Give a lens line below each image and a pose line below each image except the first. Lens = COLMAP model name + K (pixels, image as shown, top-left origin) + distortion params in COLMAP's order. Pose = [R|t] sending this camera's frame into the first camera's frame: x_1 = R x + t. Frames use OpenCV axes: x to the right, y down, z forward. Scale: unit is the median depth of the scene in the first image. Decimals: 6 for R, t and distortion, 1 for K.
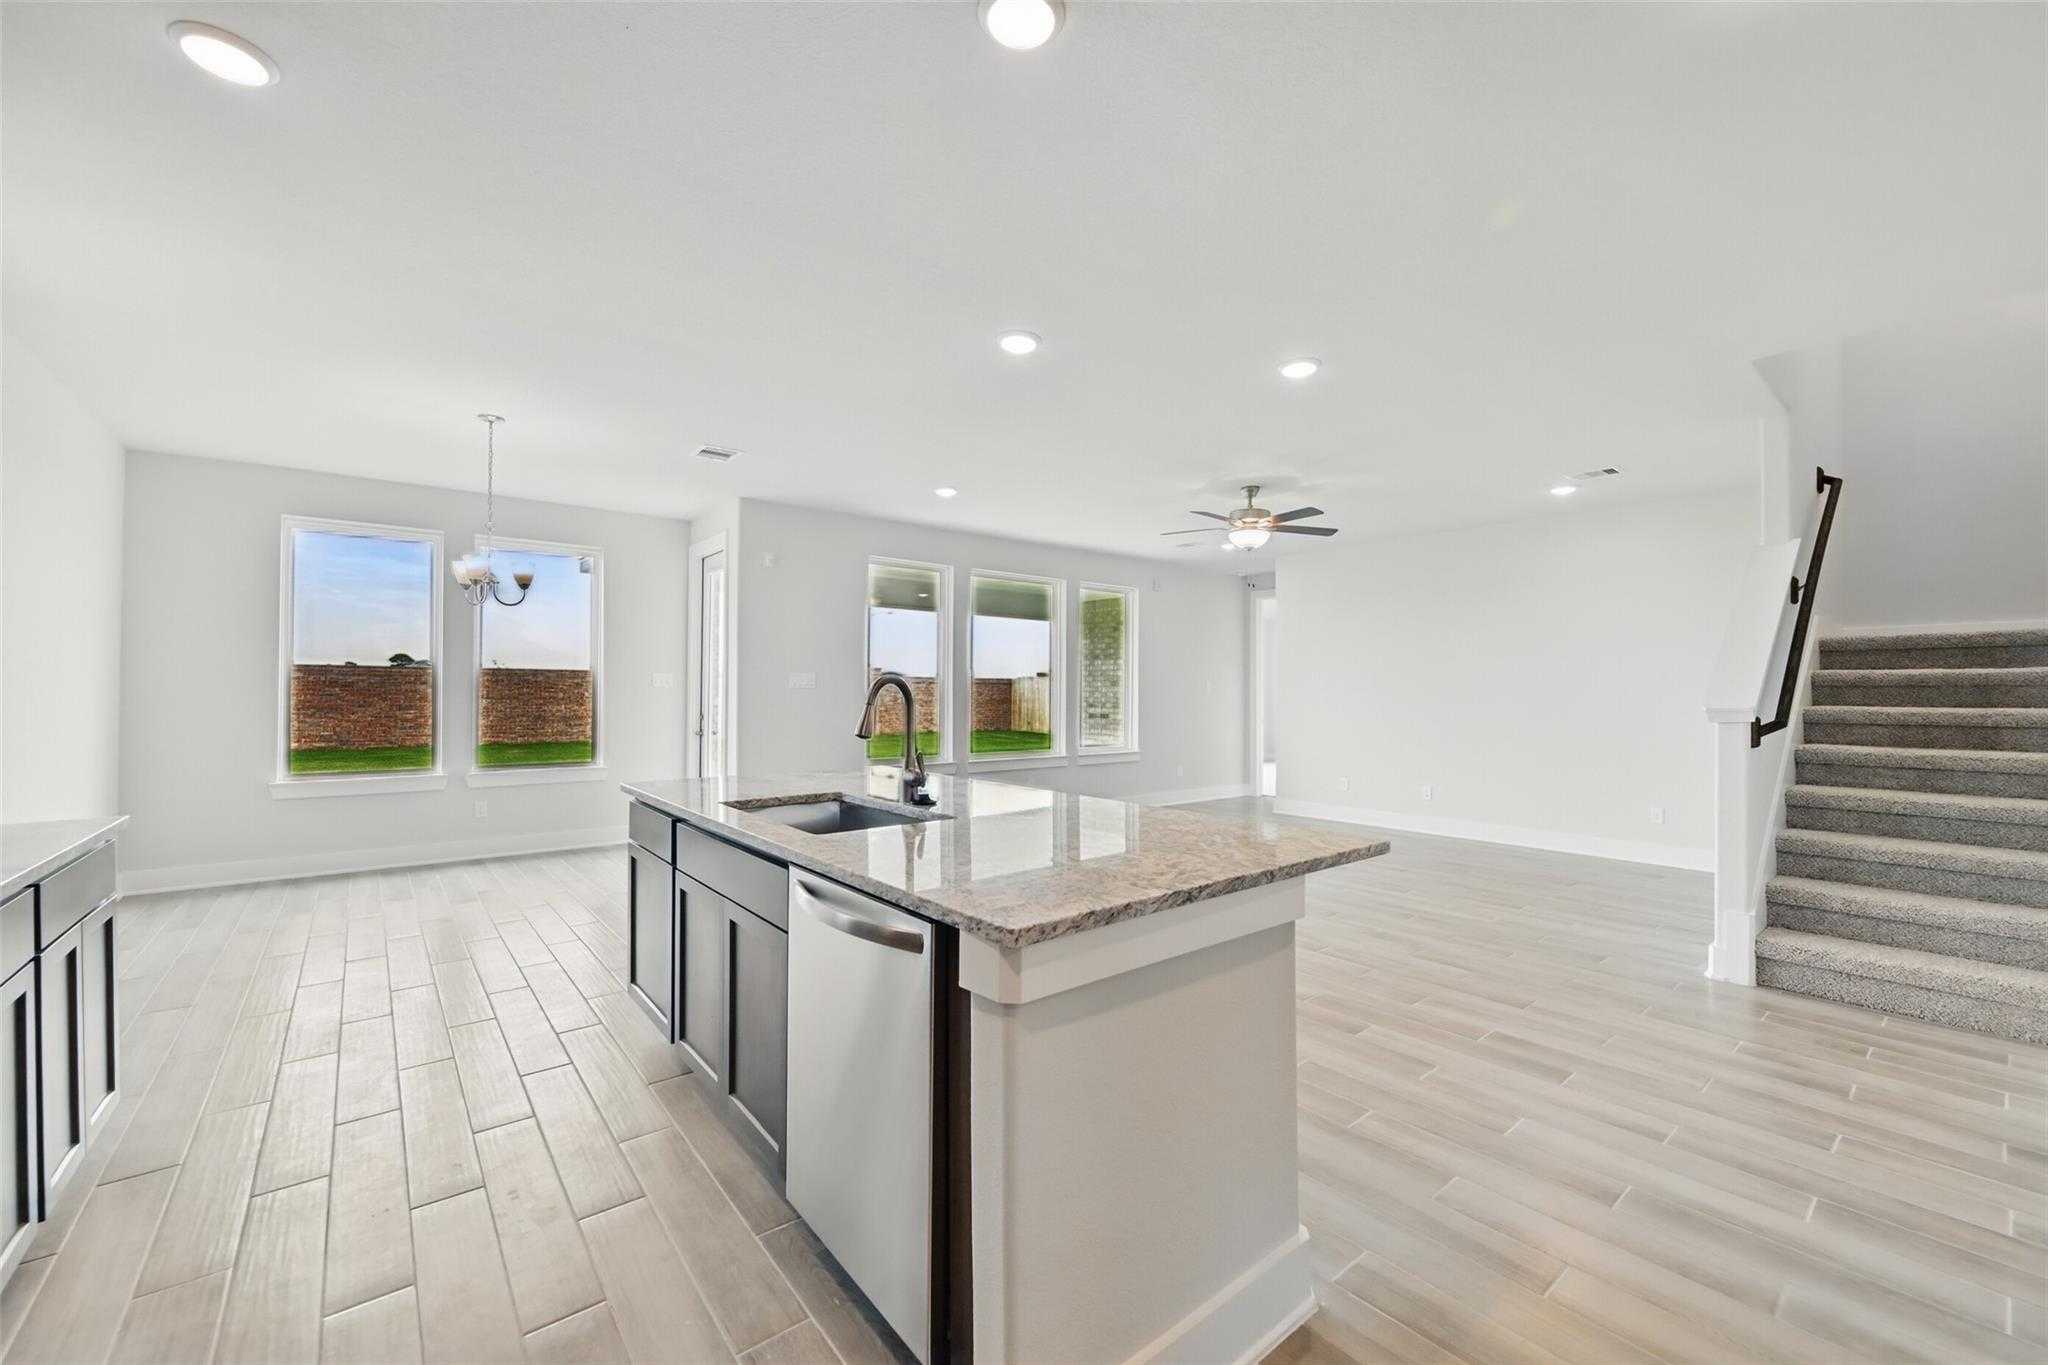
lens RADIAL K [[806.3, 0, 1026.9], [0, 806.3, 691.6], [0, 0, 1]] dist [-0.000261, 0.000294]
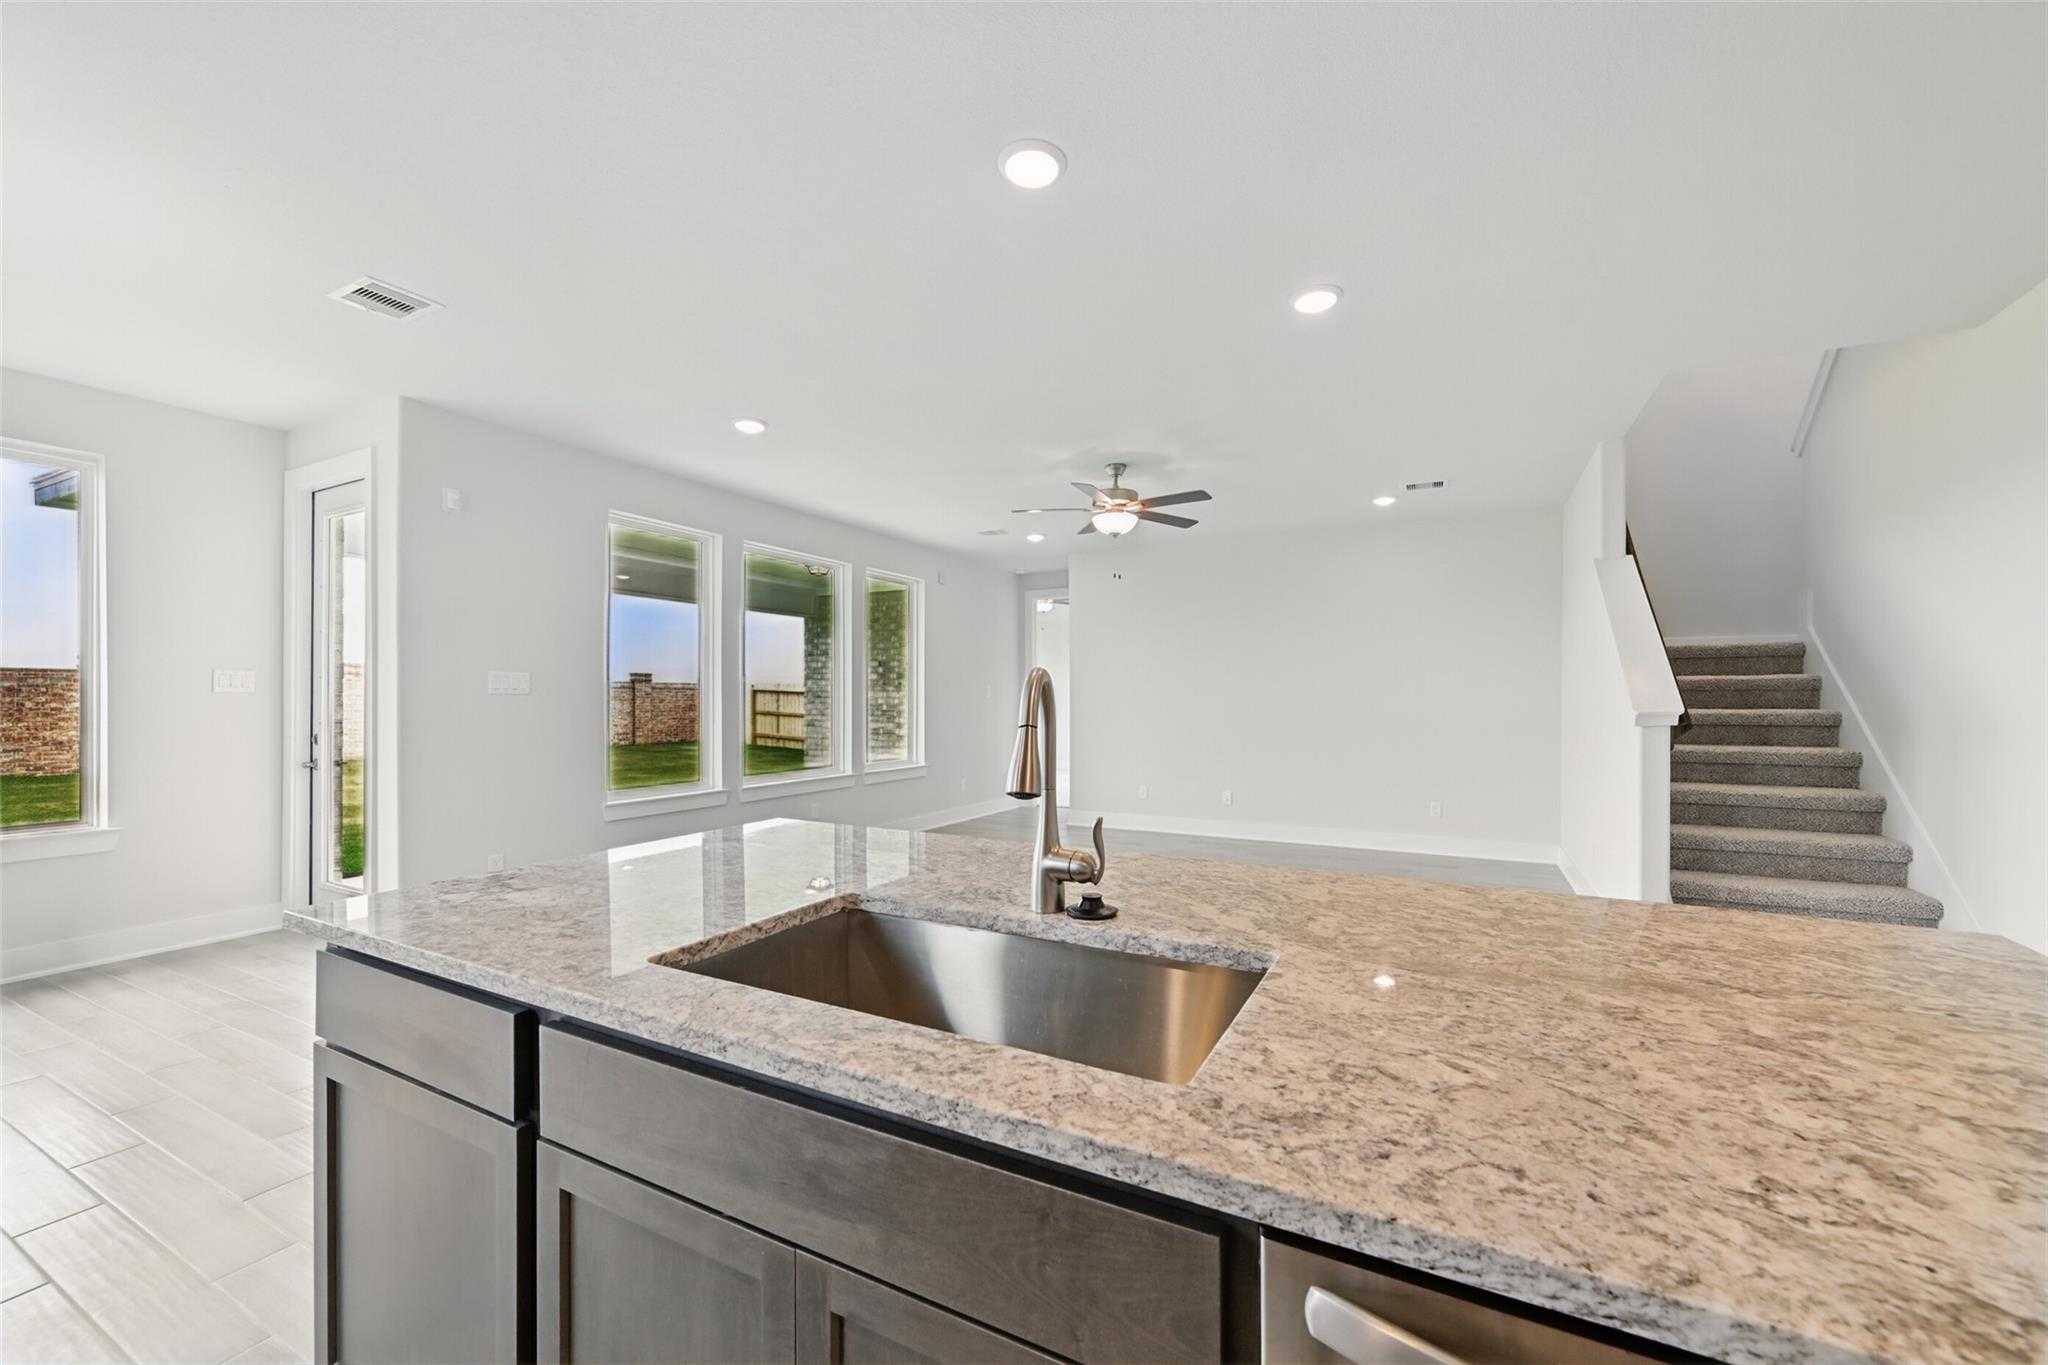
lens RADIAL K [[827.7, 0, 1062.1], [0, 827.7, 700.6], [0, 0, 1]] dist [-0.001552, -0.000067]
pose [[0.920738, -0.004895, 0.390151, -0.134687], [0.003411, 0.999984, 0.004496, -0.000619], [-0.390167, -0.002809, 0.920740, 0.197835]]
